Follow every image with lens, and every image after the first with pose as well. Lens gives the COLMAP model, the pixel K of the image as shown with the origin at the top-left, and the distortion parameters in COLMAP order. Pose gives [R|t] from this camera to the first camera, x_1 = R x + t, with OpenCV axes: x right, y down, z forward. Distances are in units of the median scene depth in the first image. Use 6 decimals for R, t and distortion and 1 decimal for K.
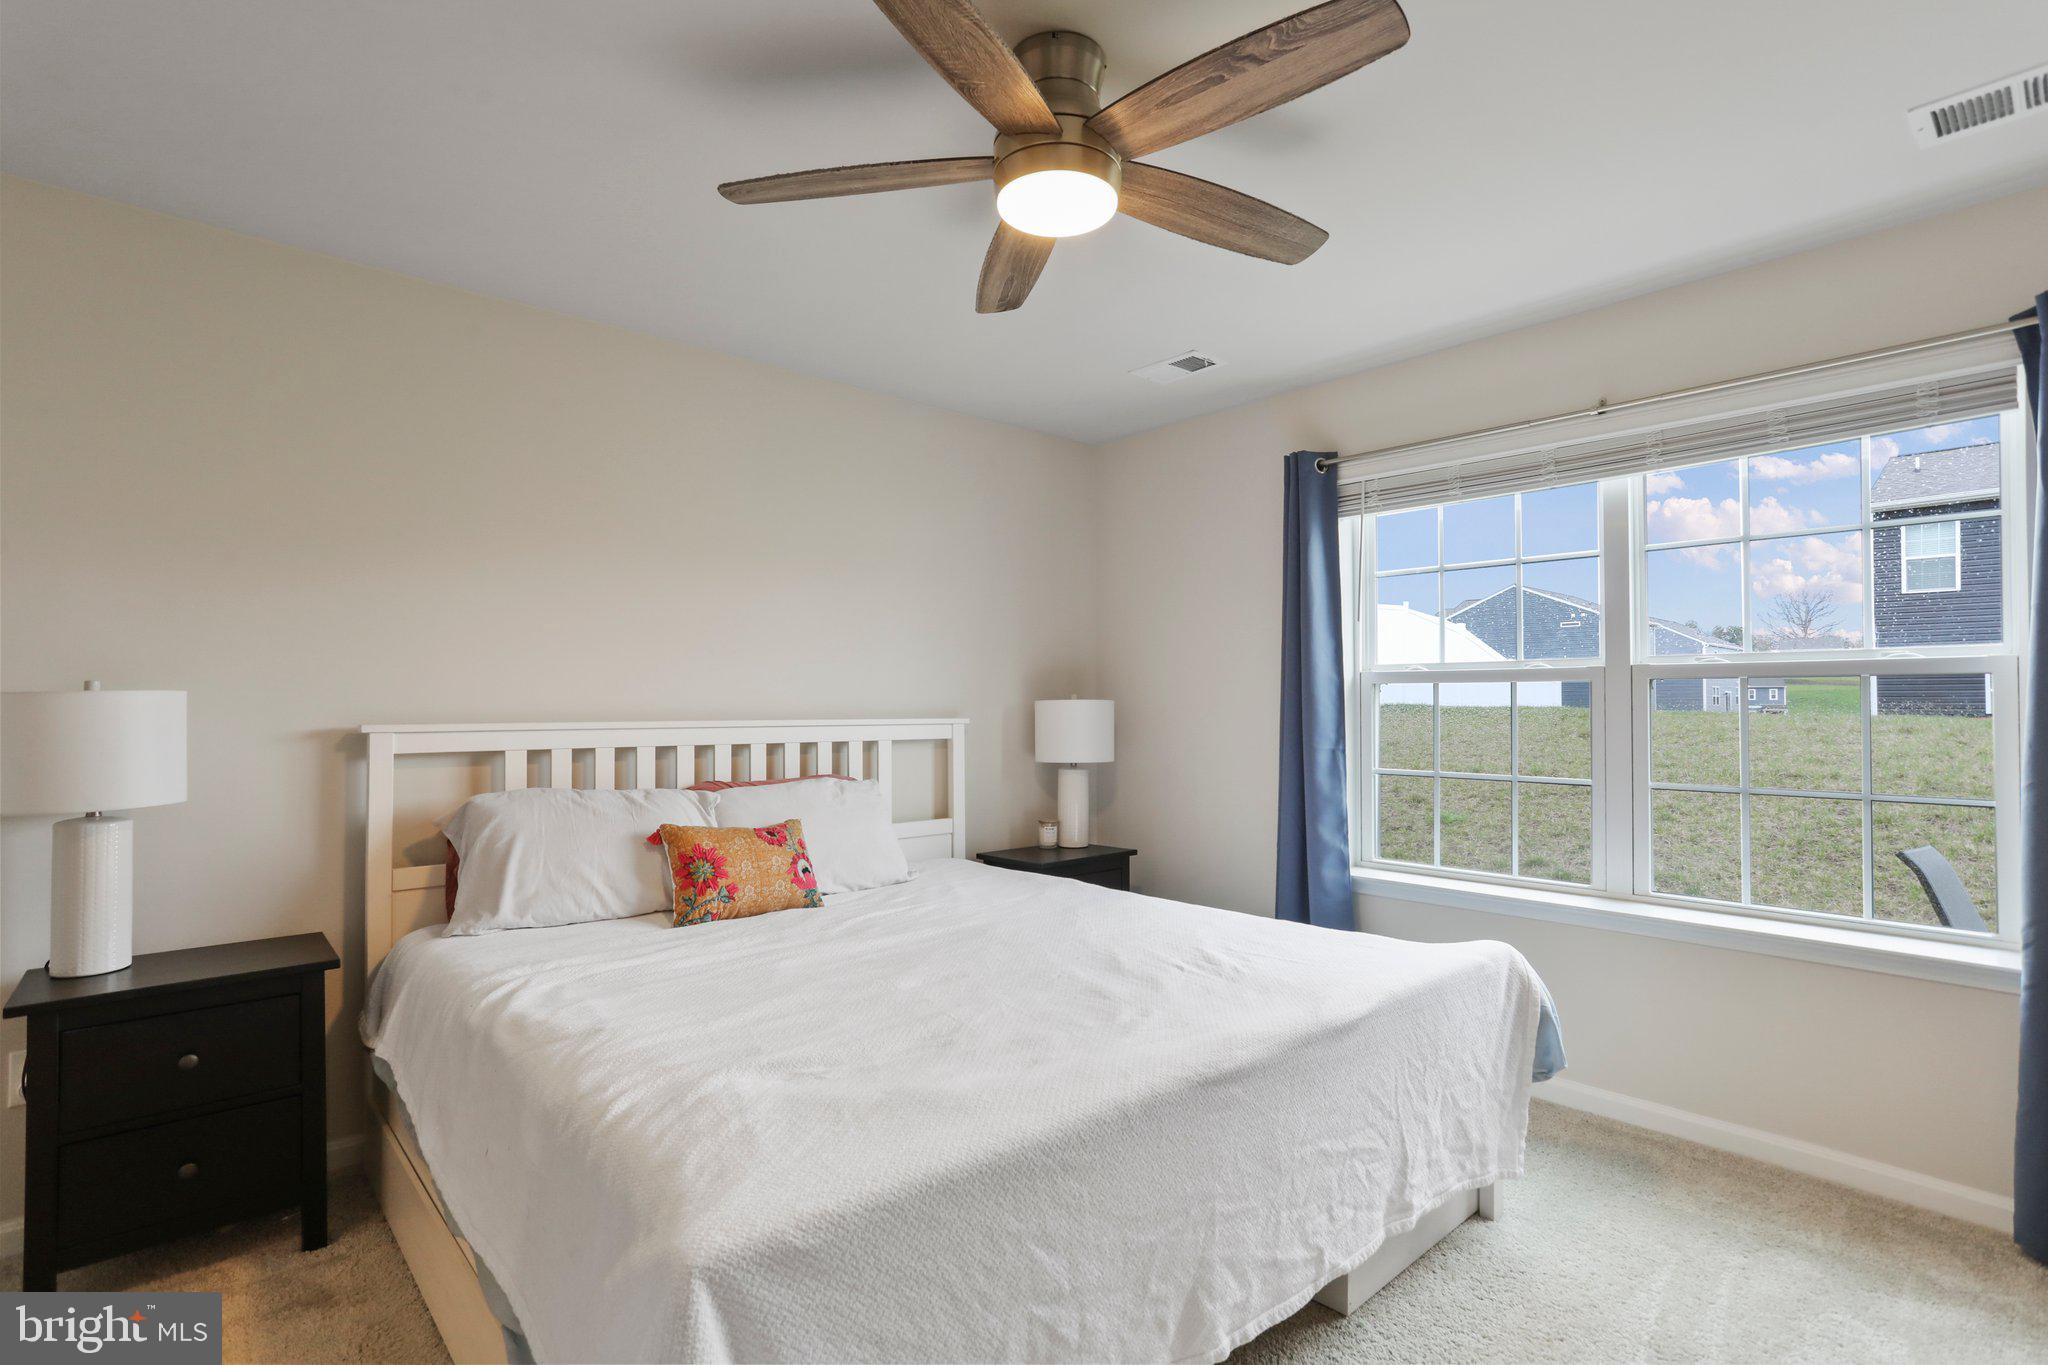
lens RADIAL K [[999.0, 0, 1022.8], [0, 999.0, 693.1], [0, 0, 1]] dist [-0.059610, 0.031532]
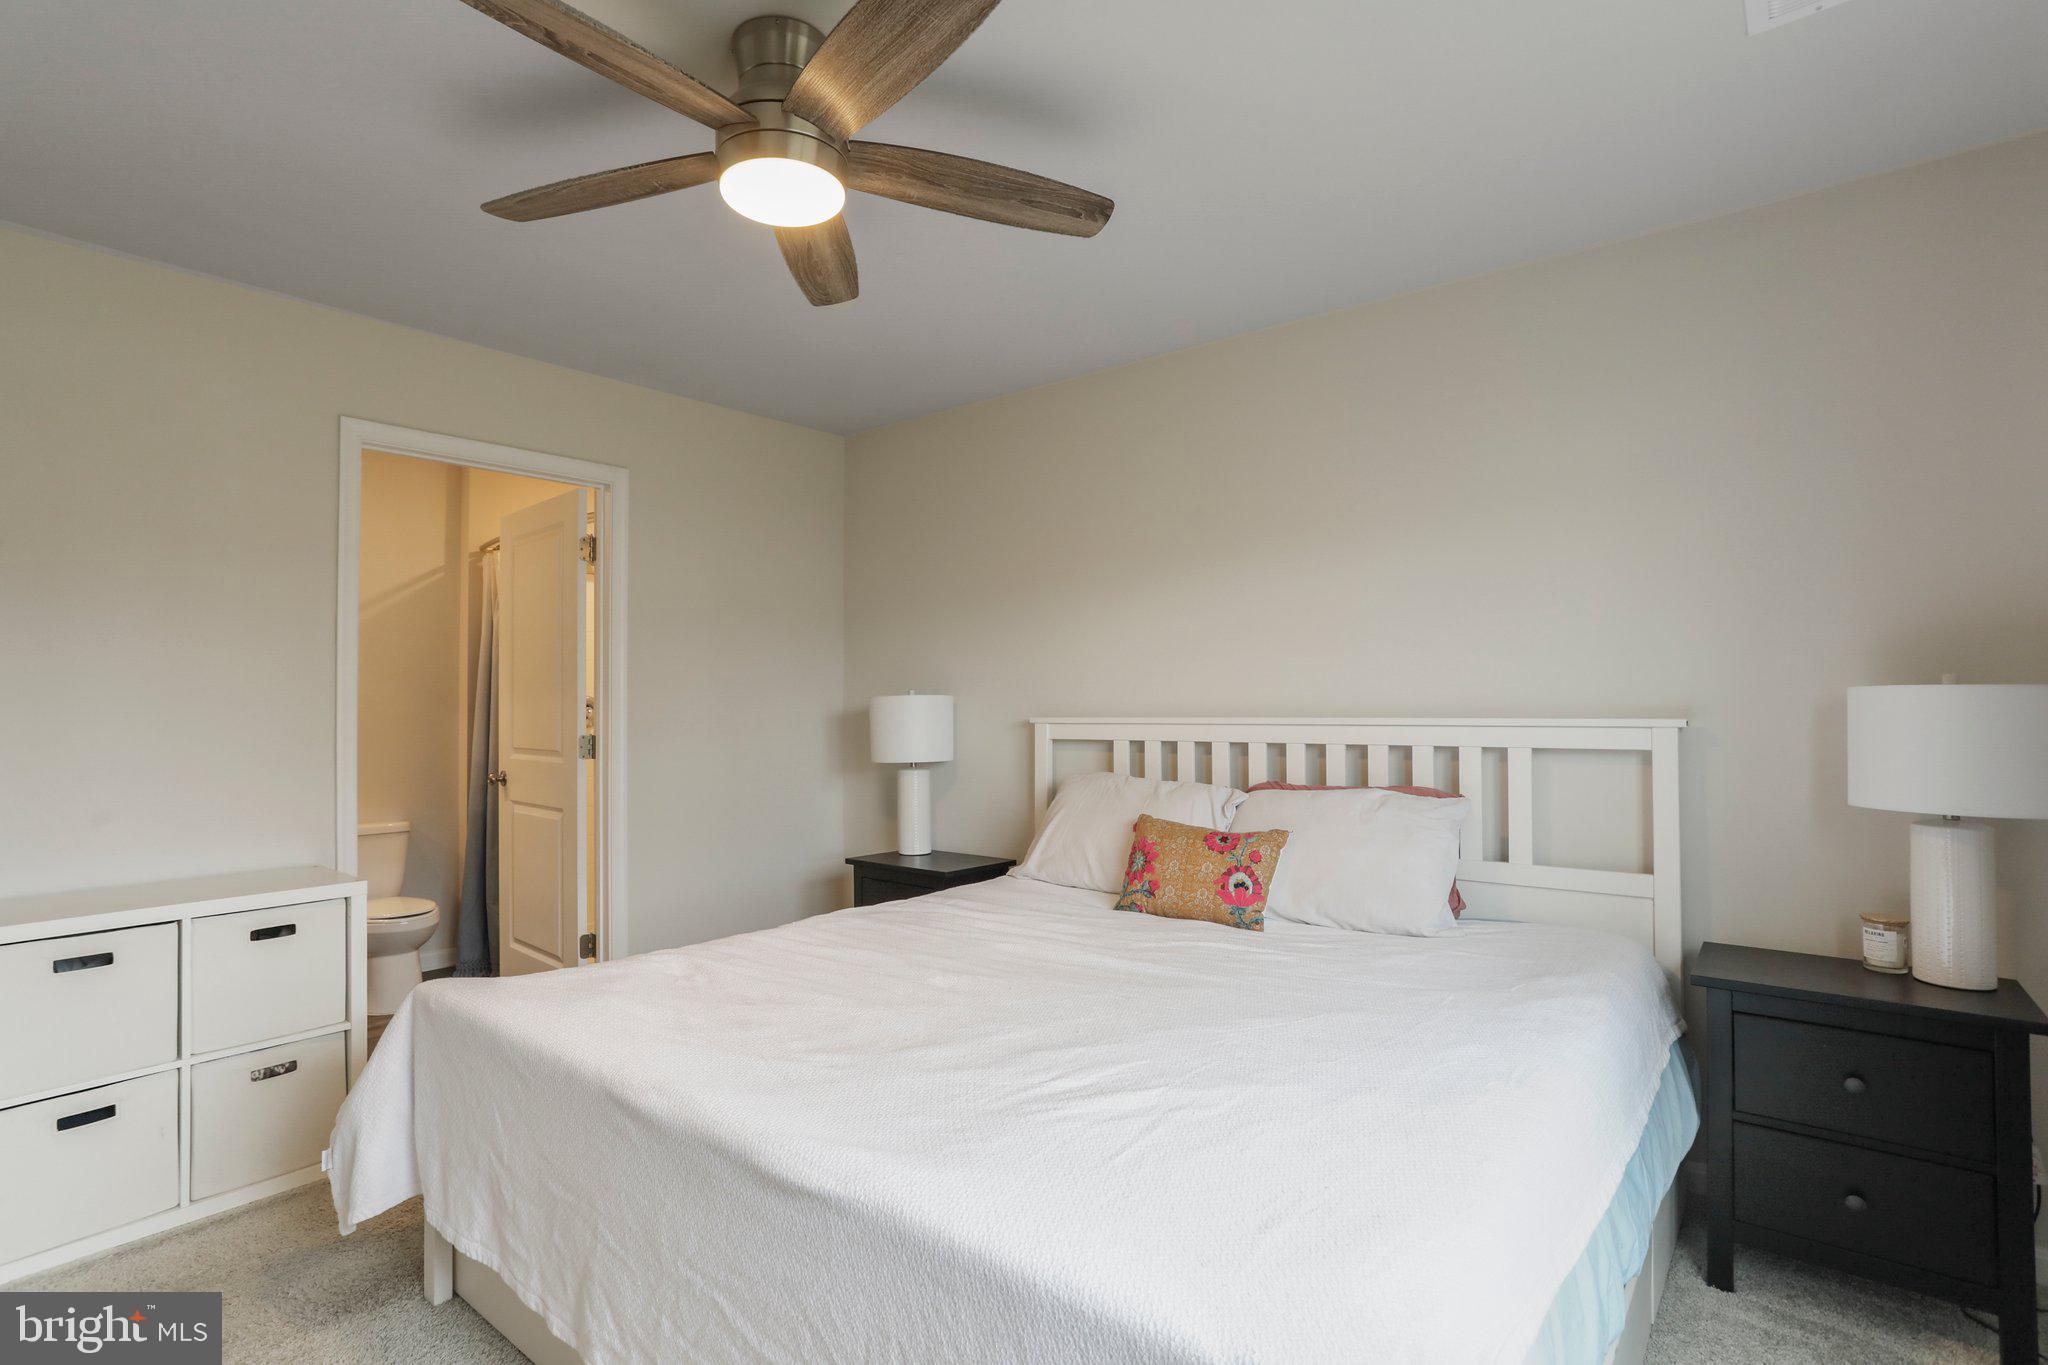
lens RADIAL K [[999.0, 0, 1022.8], [0, 999.0, 693.1], [0, 0, 1]] dist [-0.059610, 0.031532]
pose [[0.156547, -0.012505, -0.987591, 0.672496], [0.016324, 0.999816, -0.010072, 0.011328], [0.987536, -0.014544, 0.156722, 0.704699]]
